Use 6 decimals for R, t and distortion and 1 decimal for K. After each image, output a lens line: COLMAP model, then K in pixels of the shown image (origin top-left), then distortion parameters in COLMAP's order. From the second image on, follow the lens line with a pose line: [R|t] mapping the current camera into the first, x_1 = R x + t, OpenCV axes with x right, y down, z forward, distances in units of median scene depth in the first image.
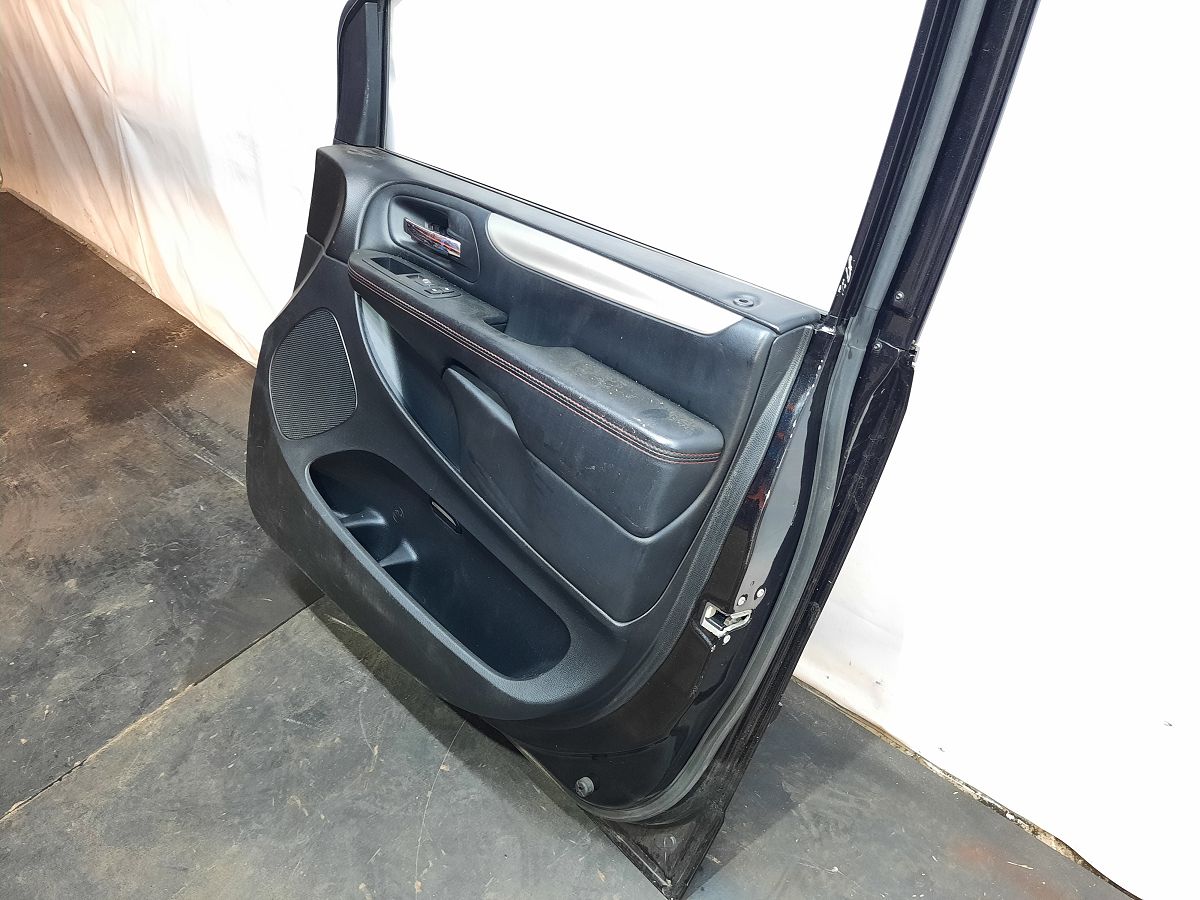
lens RADIAL K [[881.4, 0, 595.6], [0, 881.4, 452.7], [0, 0, 1]] dist [0.046880, -0.048093]
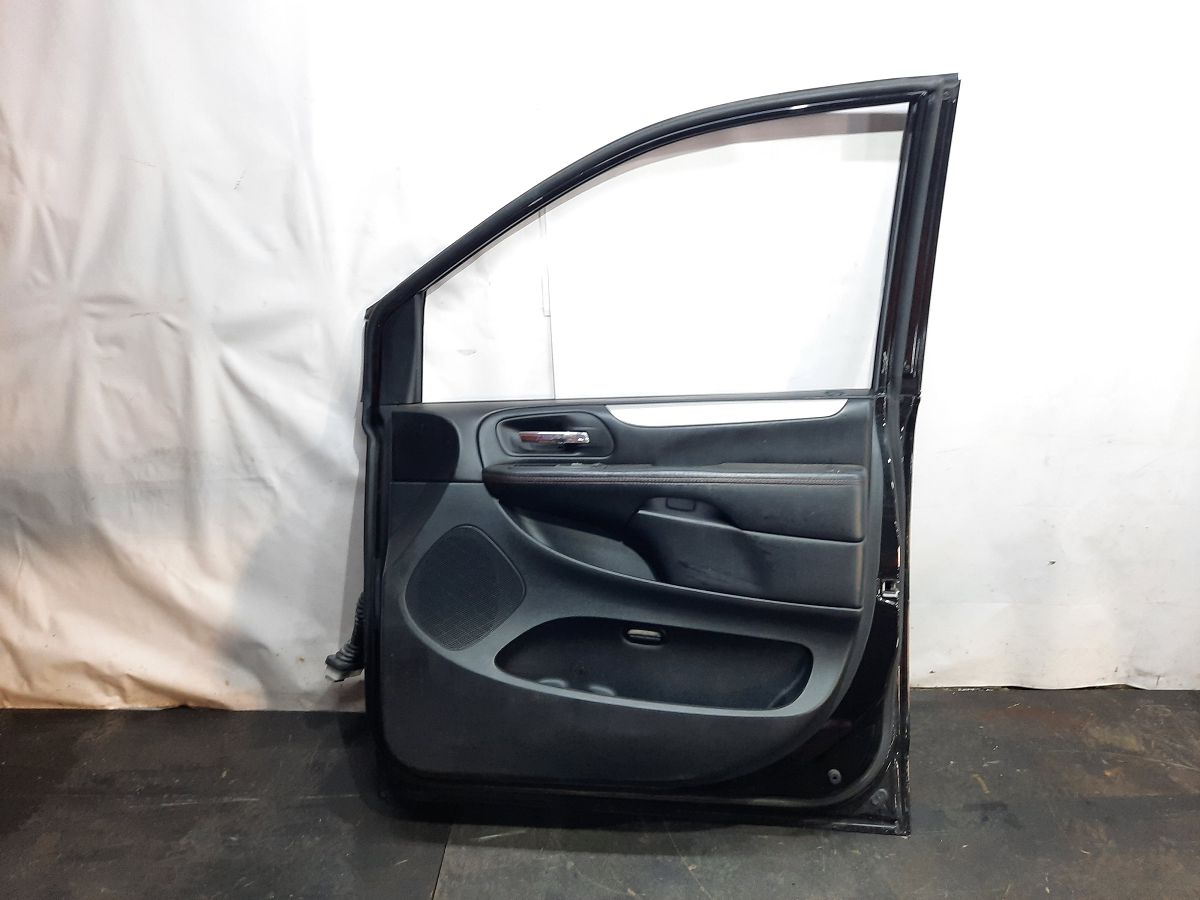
lens RADIAL K [[881.4, 0, 595.6], [0, 881.4, 452.7], [0, 0, 1]] dist [0.046880, -0.048093]
pose [[0.762787, -0.227437, 0.605333, -0.914528], [0.407399, 0.895988, -0.176725, 0.031027], [-0.502177, 0.381416, 0.776106, -0.032056]]
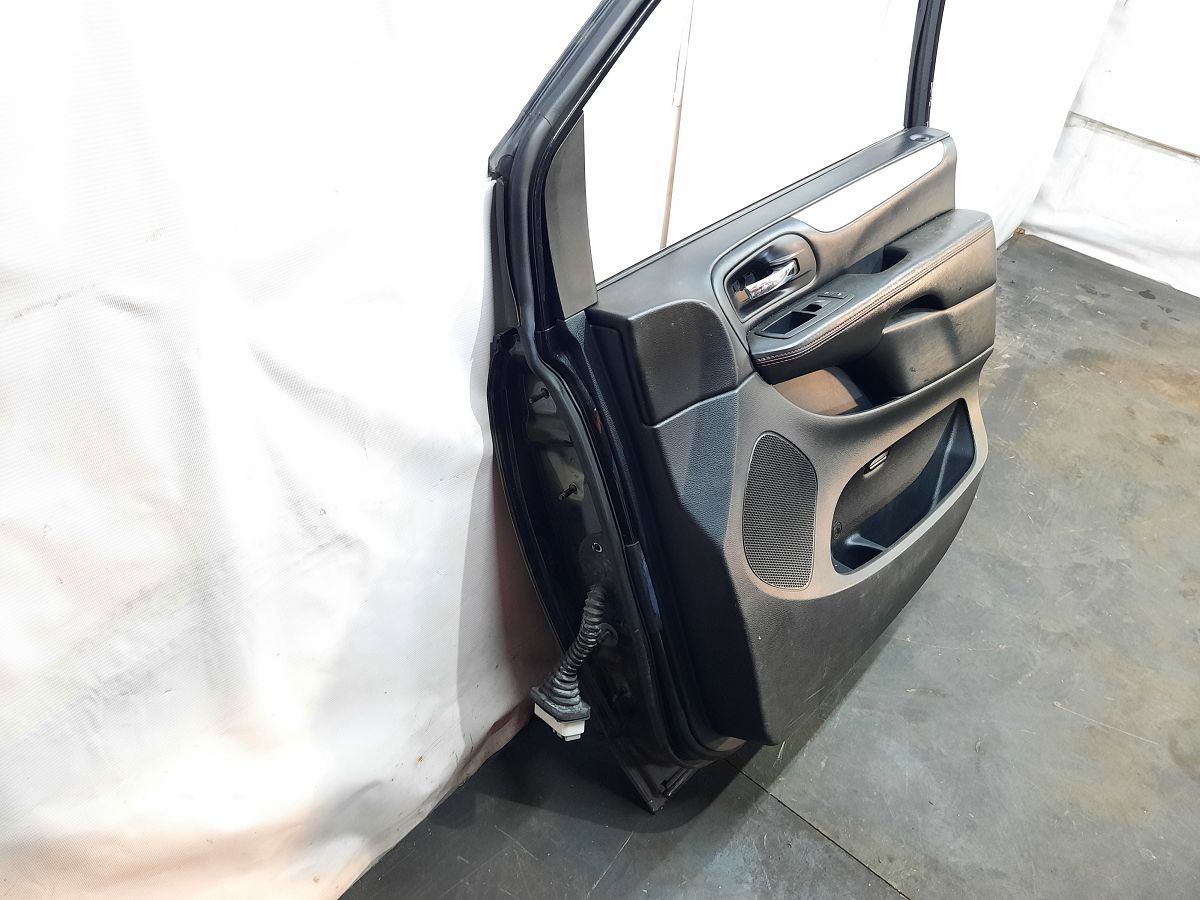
lens RADIAL K [[881.4, 0, 595.6], [0, 881.4, 452.7], [0, 0, 1]] dist [0.046880, -0.048093]
pose [[-0.069678, -0.588074, 0.805800, -1.045238], [0.570865, 0.638921, 0.515648, -0.721631], [-0.818082, 0.495933, 0.291192, 0.953572]]
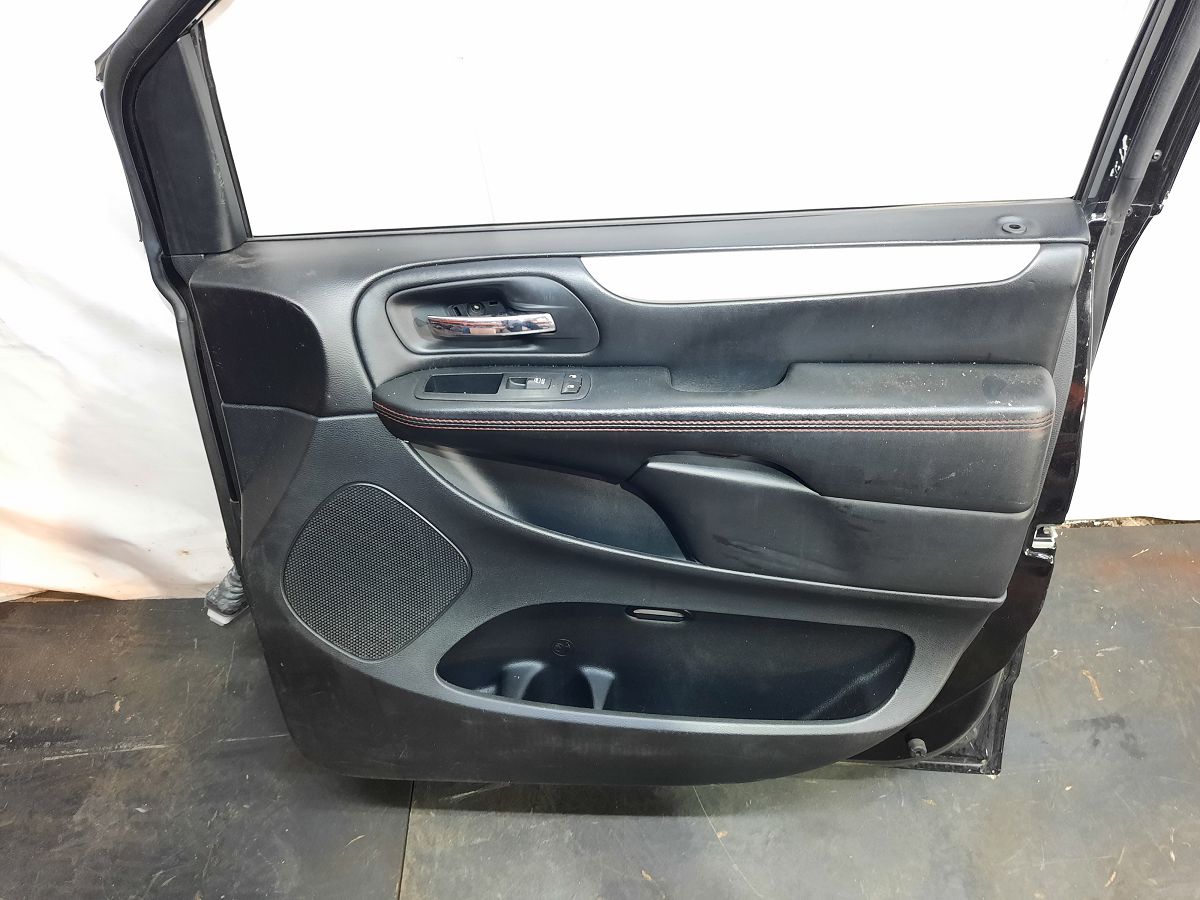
lens RADIAL K [[881.4, 0, 595.6], [0, 881.4, 452.7], [0, 0, 1]] dist [0.046880, -0.048093]
pose [[0.734543, -0.536175, 0.415889, -0.473780], [0.454120, 0.843843, 0.285839, -0.317961], [-0.504204, -0.021097, 0.863327, 0.317772]]
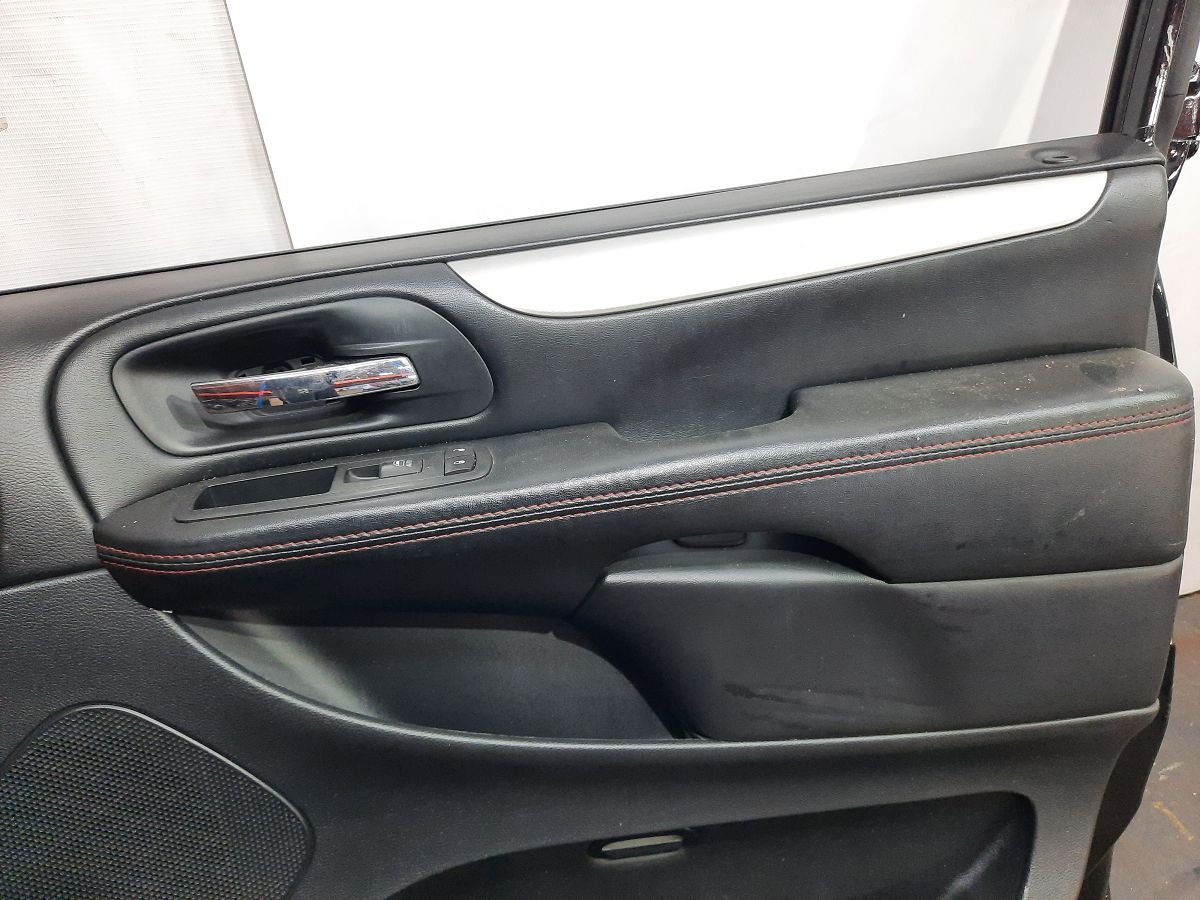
lens RADIAL K [[881.4, 0, 595.6], [0, 881.4, 452.7], [0, 0, 1]] dist [0.046880, -0.048093]
pose [[0.551324, -0.504833, 0.664218, -0.403796], [0.533957, 0.825244, 0.184017, -0.216743], [-0.641040, 0.253211, 0.724536, 0.594773]]
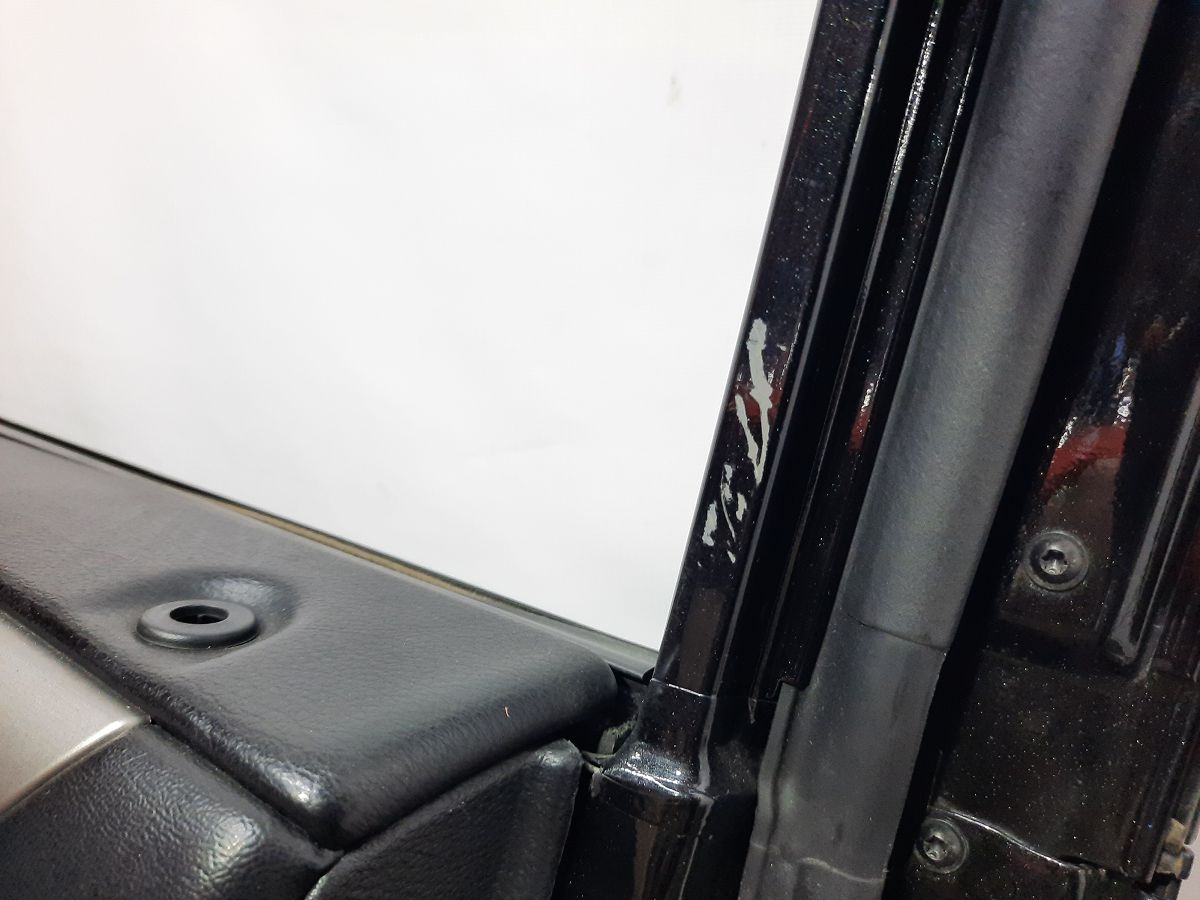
lens RADIAL K [[881.4, 0, 595.6], [0, 881.4, 452.7], [0, 0, 1]] dist [0.046880, -0.048093]
pose [[0.988992, -0.004179, 0.147908, 0.161000], [0.050646, 0.948784, -0.311839, -0.103662], [-0.139030, 0.315897, 0.938552, 0.588991]]
